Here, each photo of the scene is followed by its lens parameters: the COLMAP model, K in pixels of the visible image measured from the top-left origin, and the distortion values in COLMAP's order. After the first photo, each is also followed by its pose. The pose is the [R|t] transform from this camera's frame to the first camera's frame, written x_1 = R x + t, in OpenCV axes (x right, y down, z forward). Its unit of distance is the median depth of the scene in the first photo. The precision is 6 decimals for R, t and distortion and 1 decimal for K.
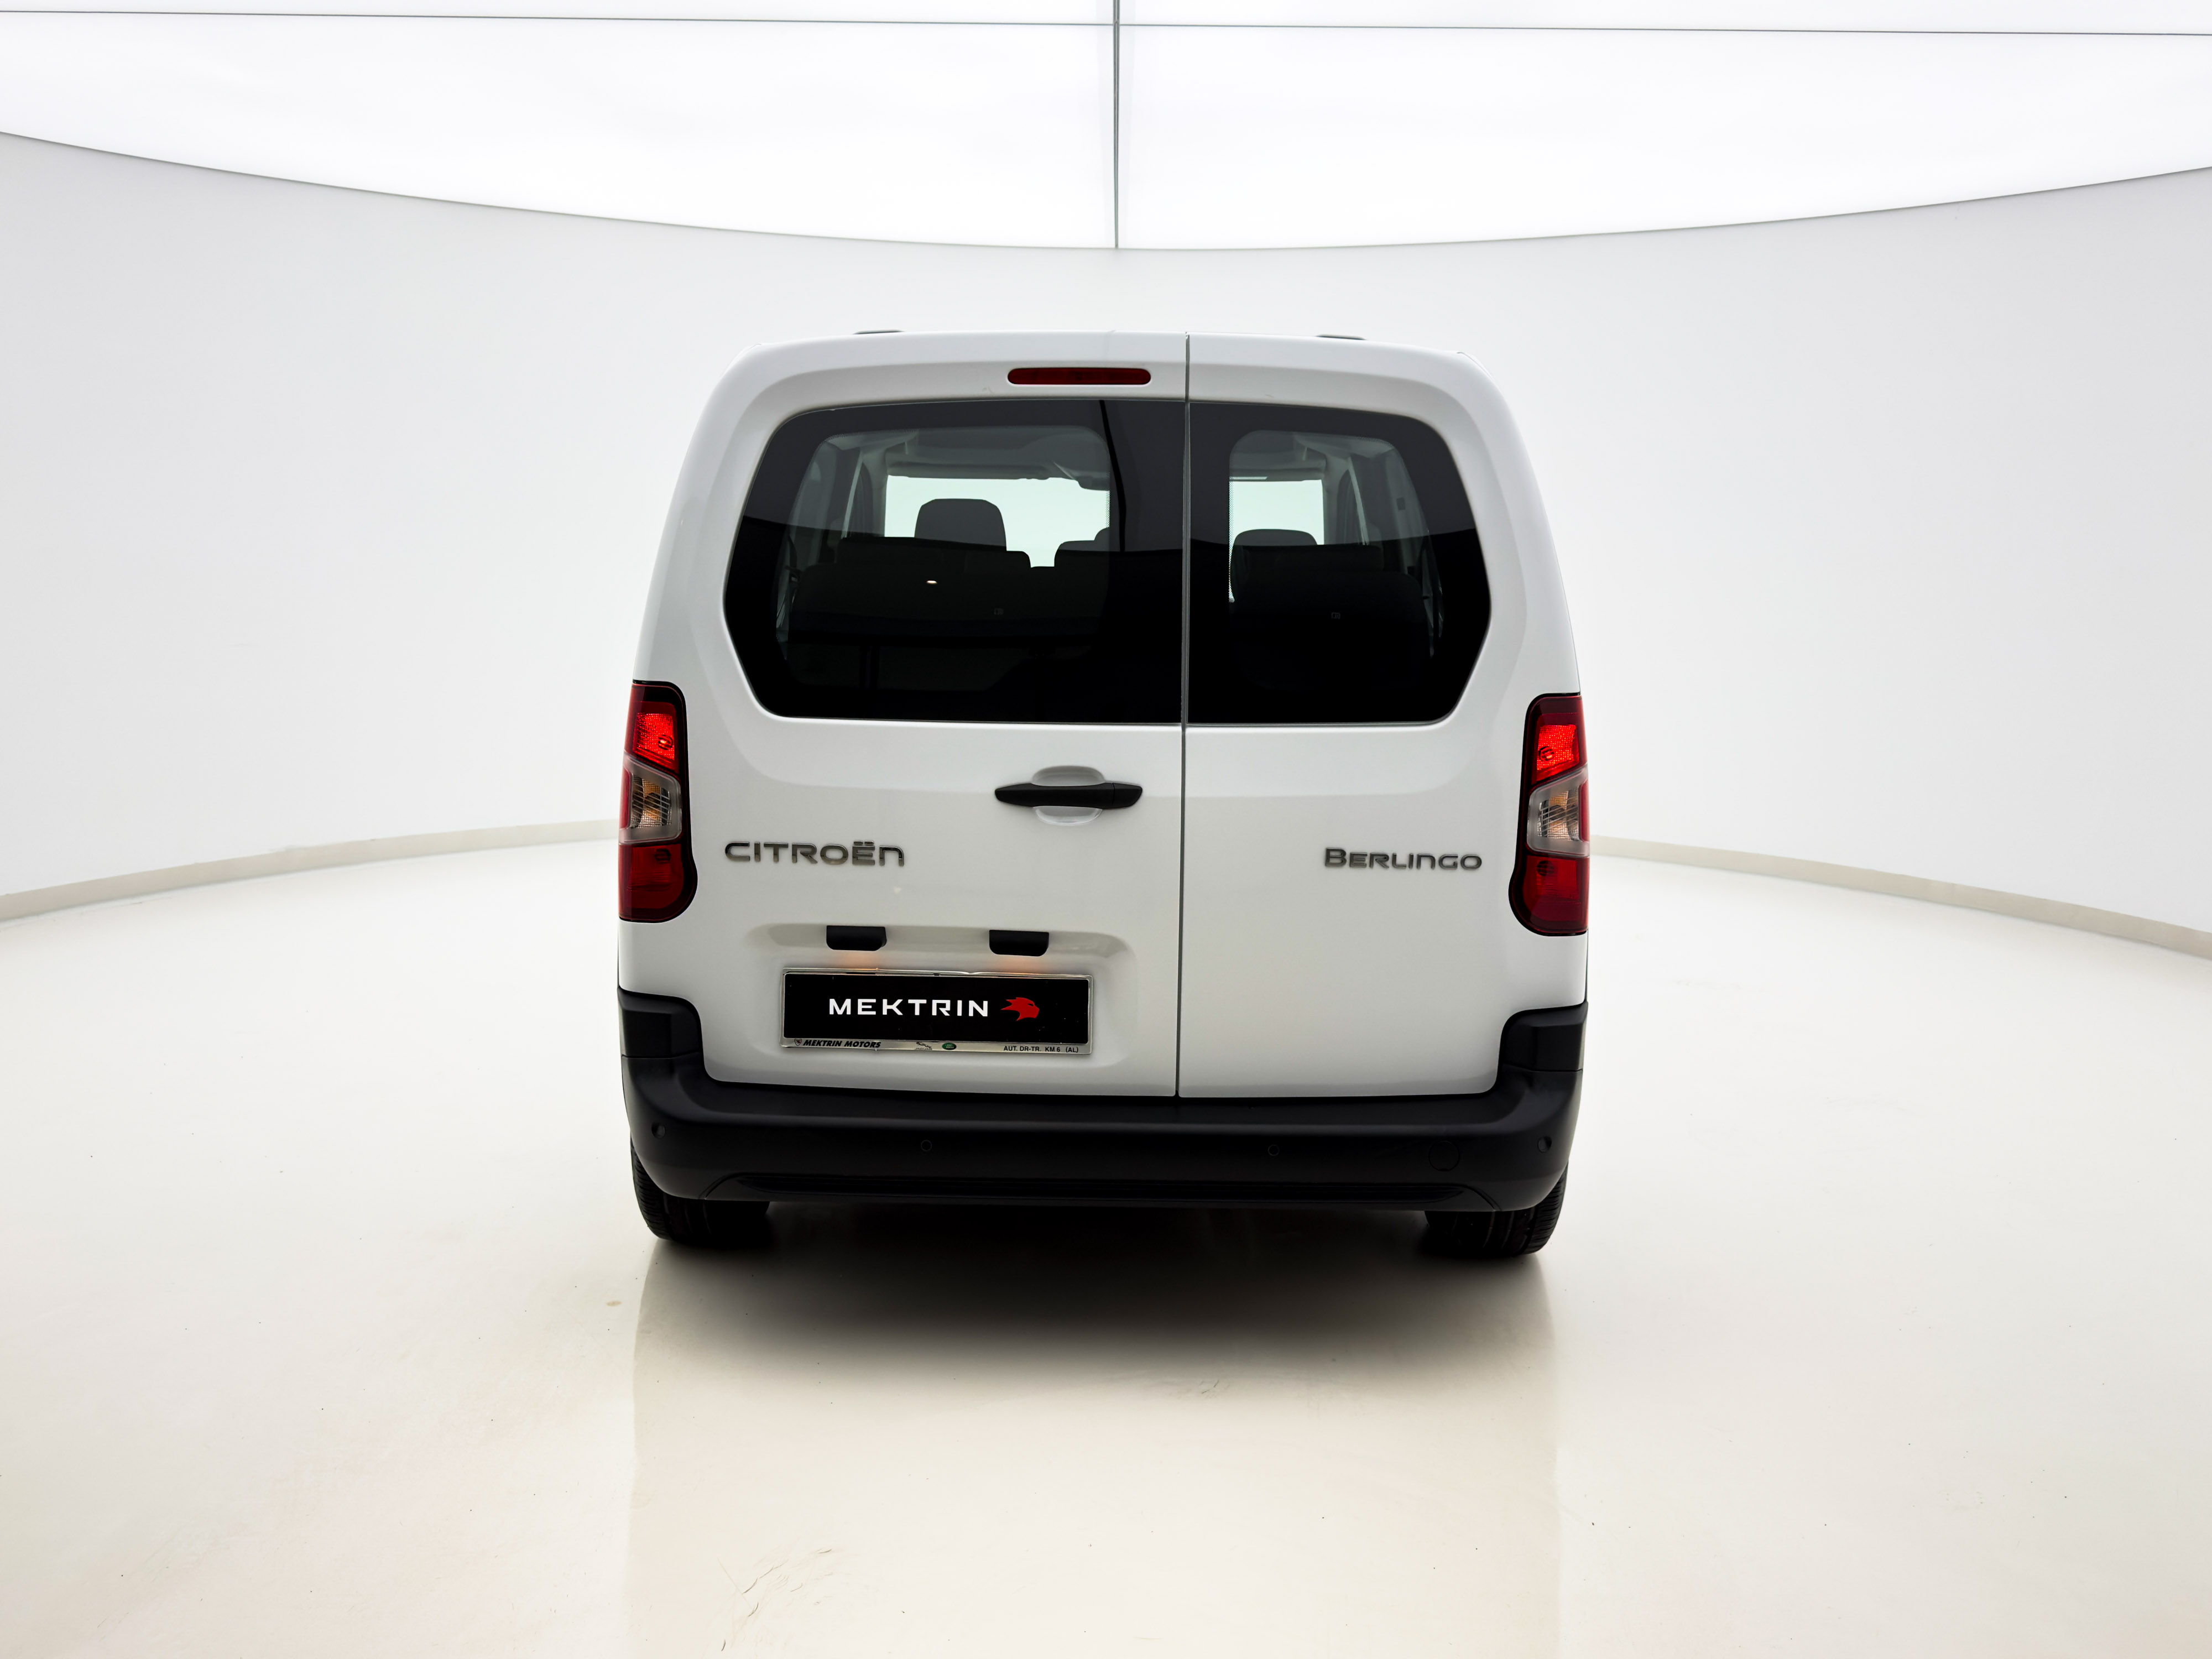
lens RADIAL K [[1560.5, 0, 1106.2], [0, 1560.5, 717.0], [0, 0, 1]] dist [-0.003206, -0.001128]
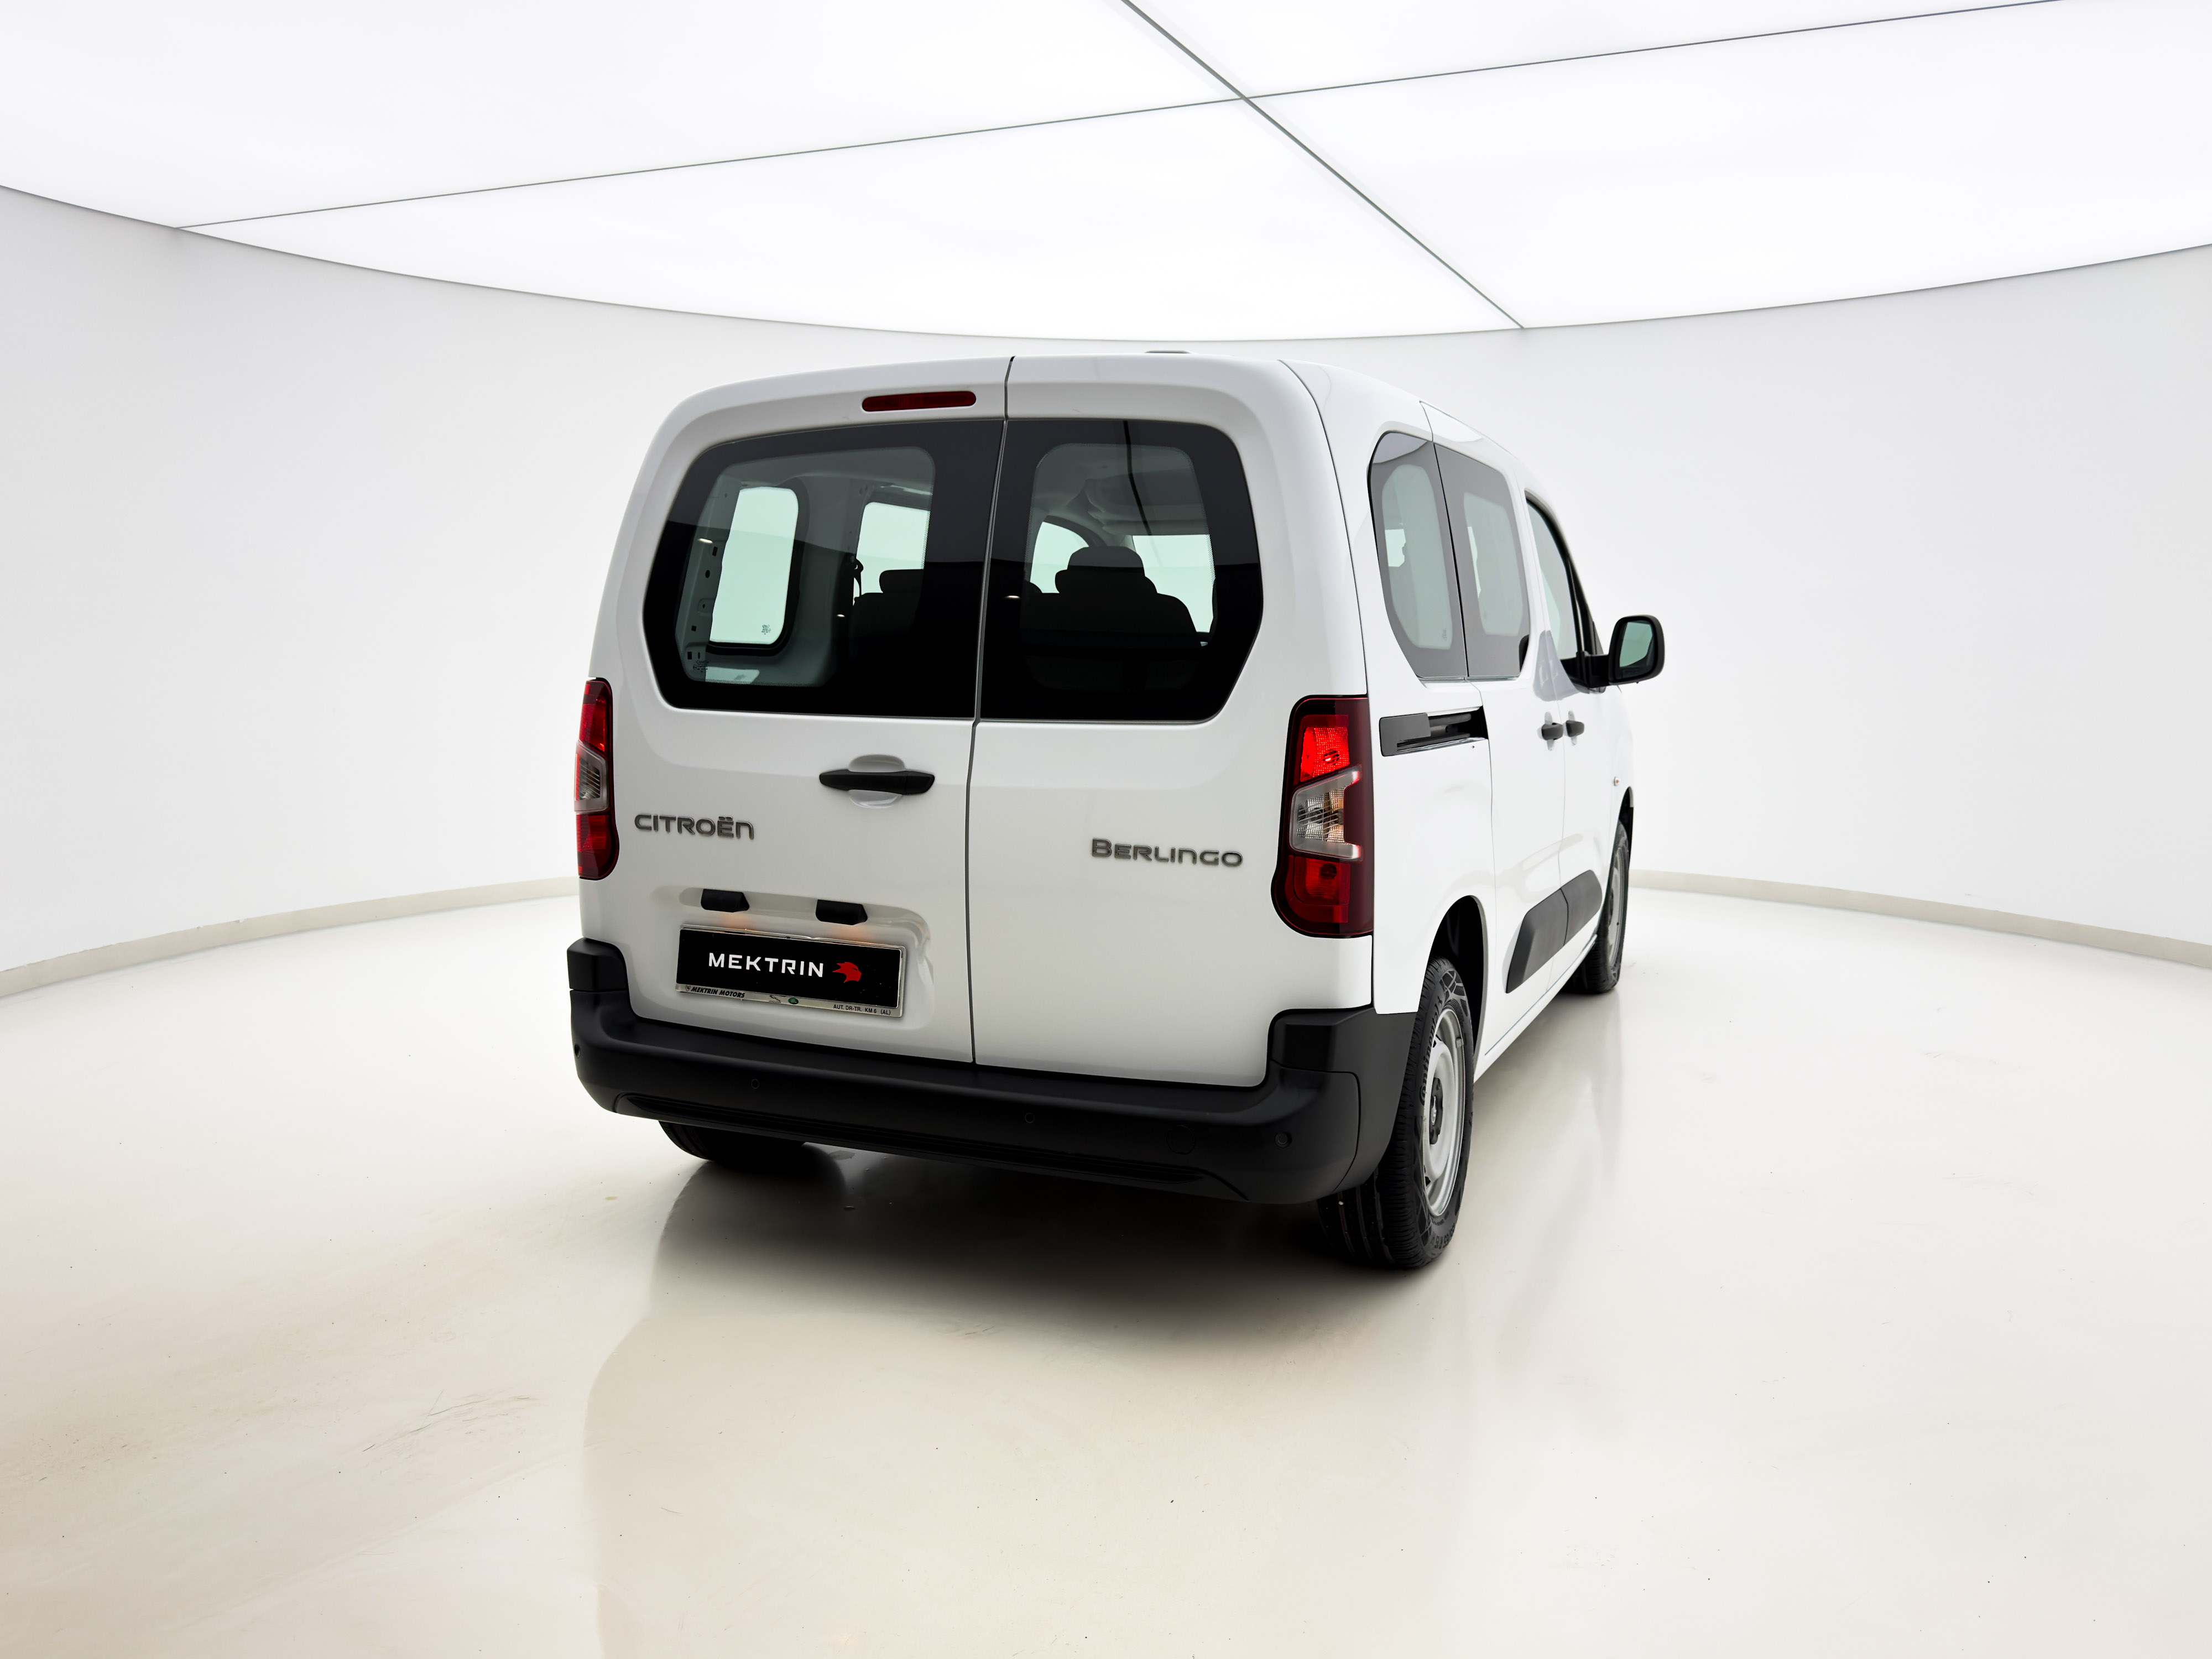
lens RADIAL K [[1550.8, 0, 1104.3], [0, 1550.8, 780.6], [0, 0, 1]] dist [-0.044535, -0.002390]
pose [[0.943430, 0.029811, -0.330229, 0.480801], [-0.024262, 0.999487, 0.020912, 0.022233], [0.330683, -0.011717, 0.943669, 0.016644]]
